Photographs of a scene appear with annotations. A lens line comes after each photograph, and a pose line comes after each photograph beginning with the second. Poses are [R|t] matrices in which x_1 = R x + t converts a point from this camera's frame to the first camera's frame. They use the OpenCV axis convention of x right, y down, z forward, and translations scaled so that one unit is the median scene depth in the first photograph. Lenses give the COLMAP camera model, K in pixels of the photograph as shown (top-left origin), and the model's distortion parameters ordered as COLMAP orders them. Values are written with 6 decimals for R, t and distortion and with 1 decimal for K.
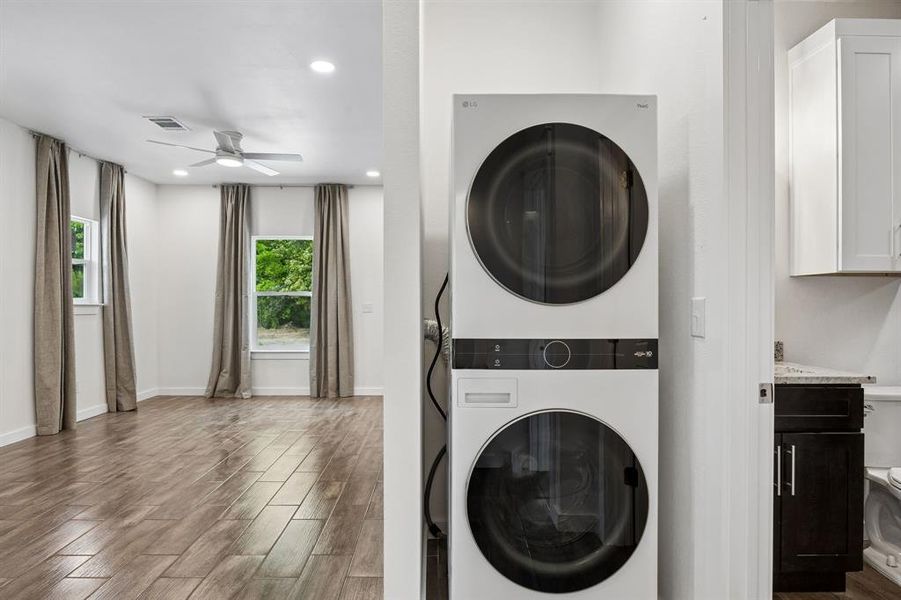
lens RADIAL K [[506.4, 0, 437.6], [0, 506.4, 301.8], [0, 0, 1]] dist [-0.000185, -0.000237]
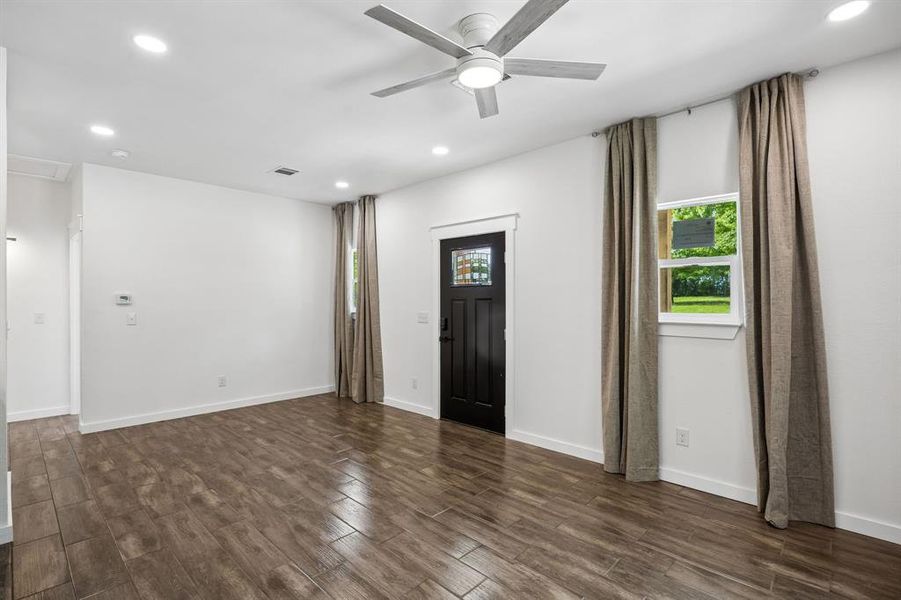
lens RADIAL K [[419.7, 0, 444.6], [0, 419.7, 302.2], [0, 0, 1]] dist [-0.014184, 0.000190]
pose [[-0.696590, 0.000246, -0.717470, -0.048030], [0.003776, 0.999987, -0.003323, -0.022970], [0.717460, -0.005023, -0.696582, 1.219857]]
